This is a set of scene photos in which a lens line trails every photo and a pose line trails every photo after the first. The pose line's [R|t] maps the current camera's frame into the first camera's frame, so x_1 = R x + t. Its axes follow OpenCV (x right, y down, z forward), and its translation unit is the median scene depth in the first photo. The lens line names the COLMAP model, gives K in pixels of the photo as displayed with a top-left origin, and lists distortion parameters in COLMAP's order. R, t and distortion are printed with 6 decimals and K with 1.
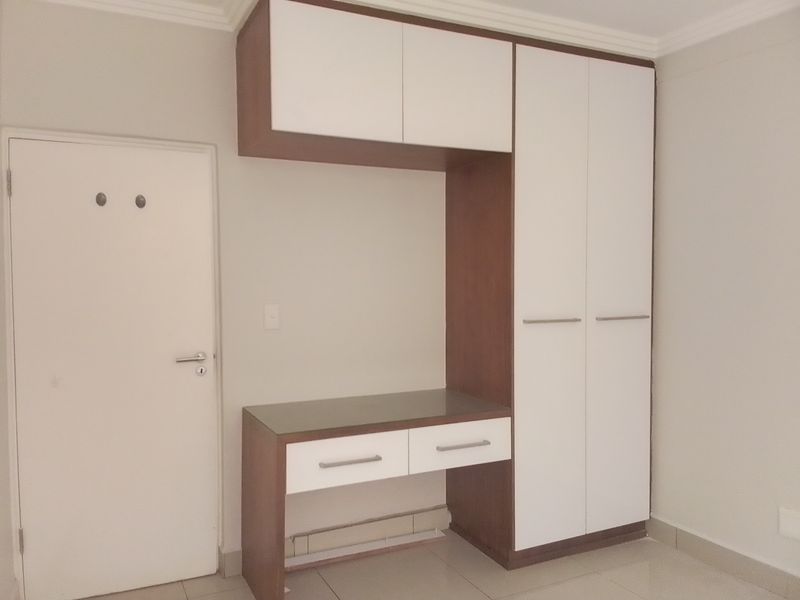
lens RADIAL K [[632.0, 0, 394.9], [0, 632.0, 304.8], [0, 0, 1]] dist [0.146435, -0.200915]
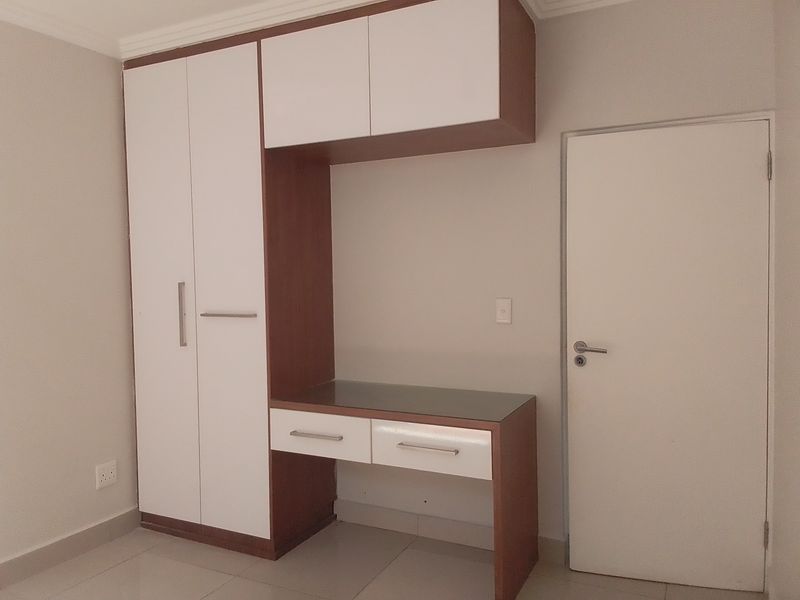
lens RADIAL K [[632.0, 0, 394.9], [0, 632.0, 304.8], [0, 0, 1]] dist [0.146435, -0.200915]
pose [[0.606363, 0.040721, -0.794145, 1.133777], [-0.021181, 0.999161, 0.035061, -0.030903], [0.794906, -0.004439, 0.606717, 0.556707]]
